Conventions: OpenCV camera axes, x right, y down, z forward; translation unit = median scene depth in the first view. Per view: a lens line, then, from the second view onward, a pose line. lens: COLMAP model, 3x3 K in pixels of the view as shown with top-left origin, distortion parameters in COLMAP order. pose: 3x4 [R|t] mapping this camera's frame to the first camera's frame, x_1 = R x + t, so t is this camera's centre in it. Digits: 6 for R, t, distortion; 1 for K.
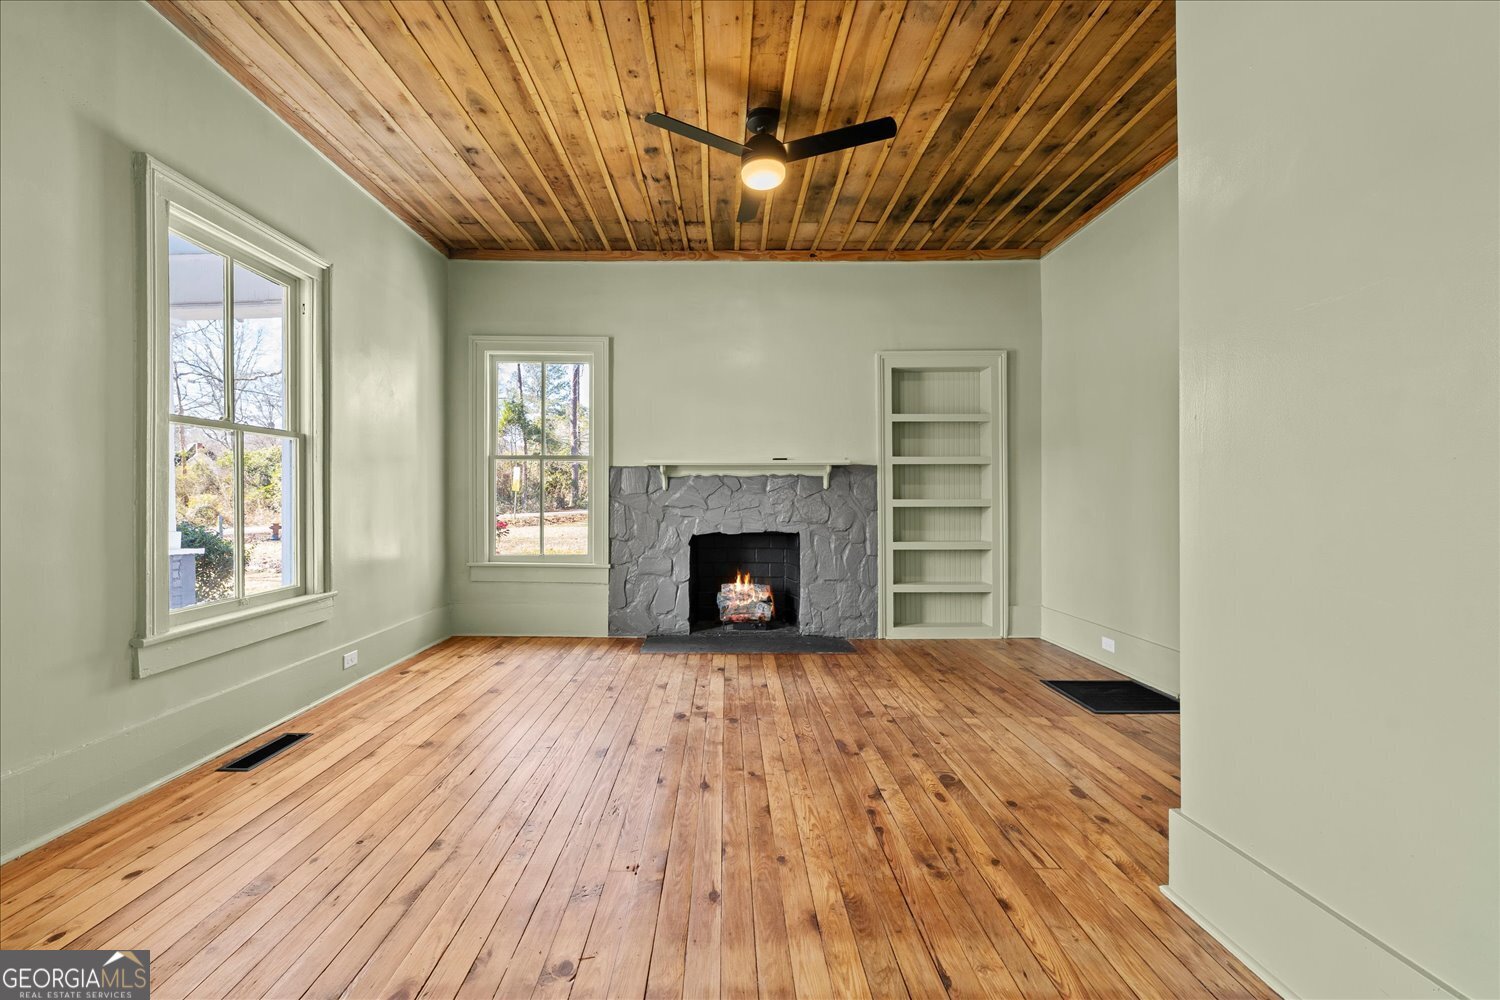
lens RADIAL K [[604.8, 0, 745.2], [0, 604.8, 502.3], [0, 0, 1]] dist [-0.000001, -0.000821]
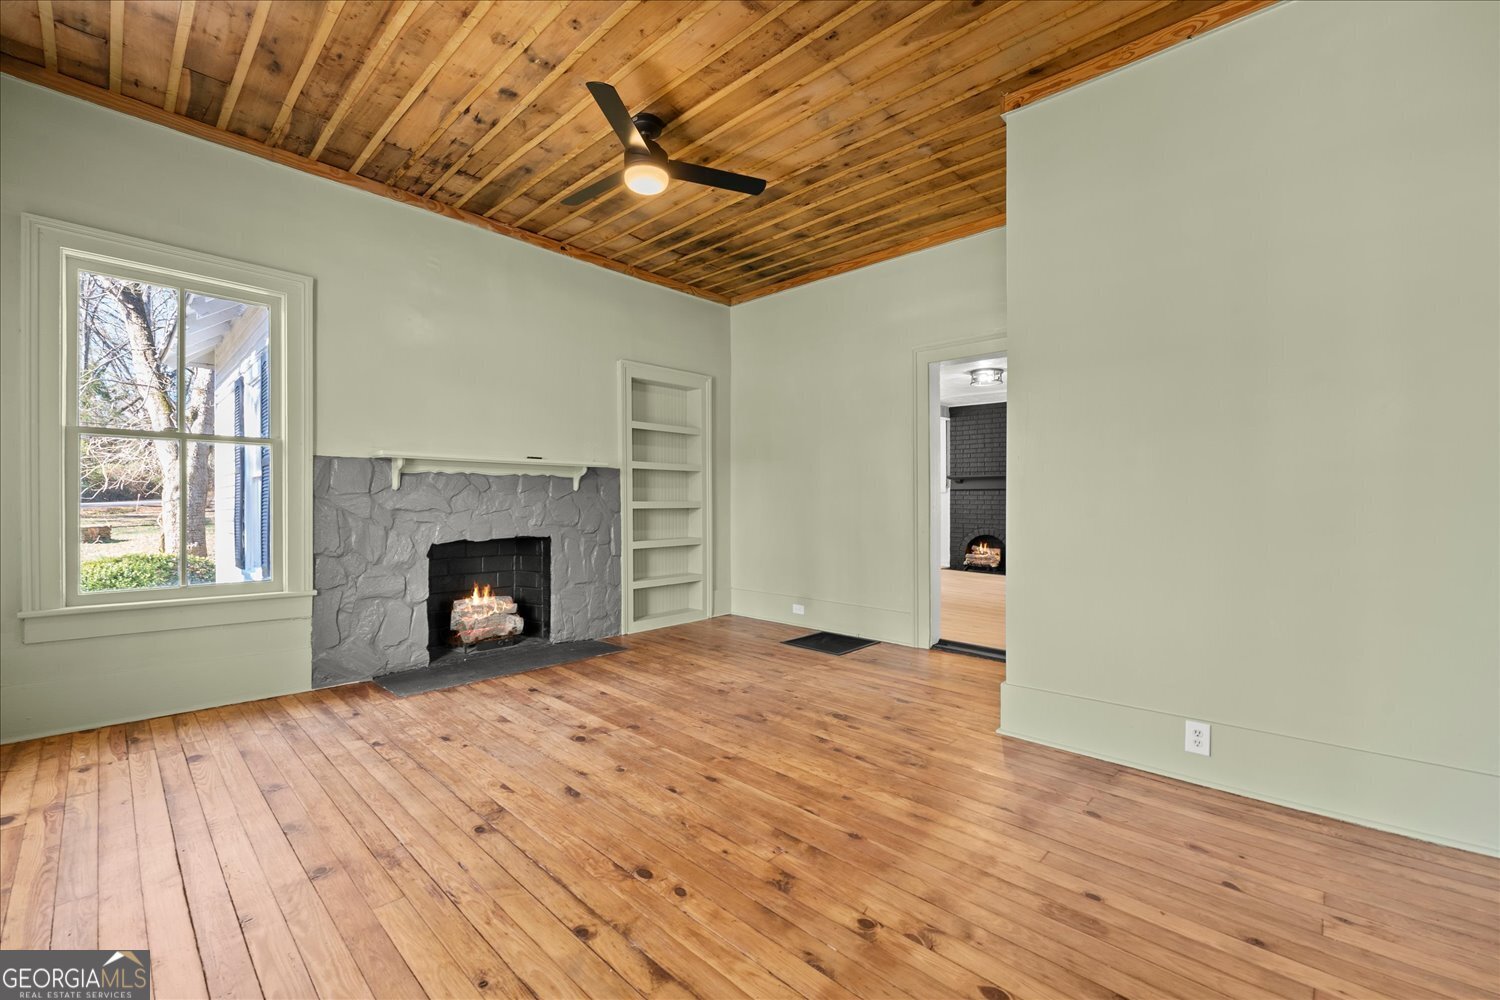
lens RADIAL K [[604.8, 0, 753.0], [0, 604.8, 502.9], [0, 0, 1]] dist [-0.000001, -0.000821]
pose [[0.698452, -0.000185, 0.715657, -0.483516], [0.000714, 1.000000, -0.000438, -0.002210], [-0.715657, 0.000817, 0.698452, 0.143896]]
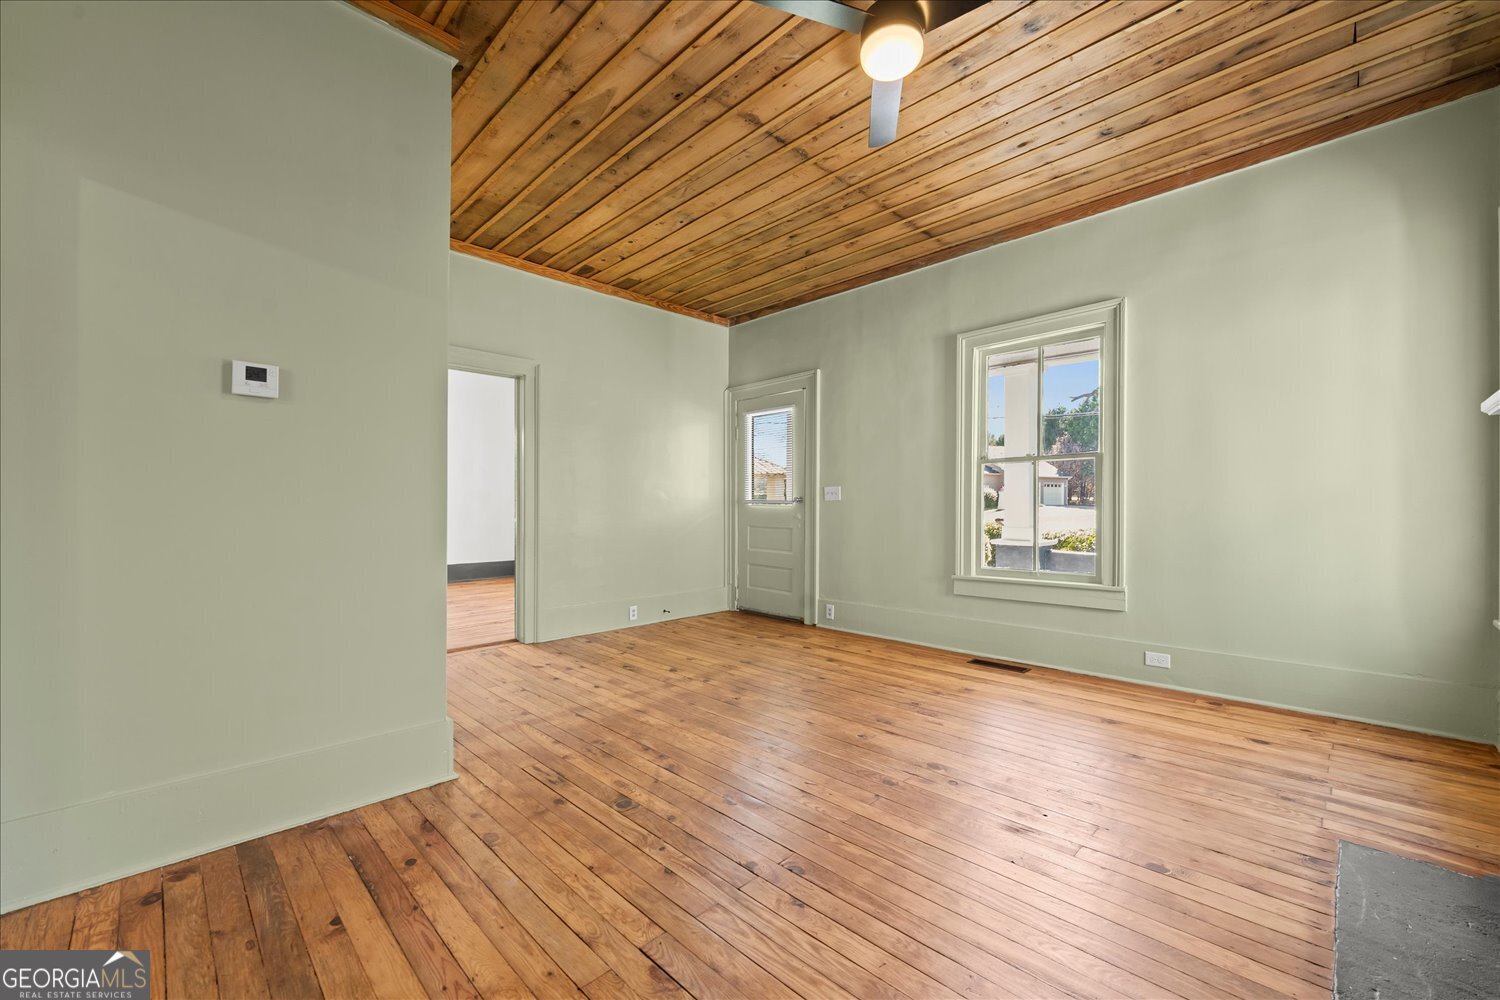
lens RADIAL K [[604.8, 0, 719.3], [0, 604.8, 505.9], [0, 0, 1]] dist [-0.000001, -0.000821]
pose [[-0.754952, 0.000790, -0.655780, 0.556885], [-0.001117, 0.999996, 0.002492, -0.007090], [0.655780, 0.002614, -0.754948, 1.197841]]
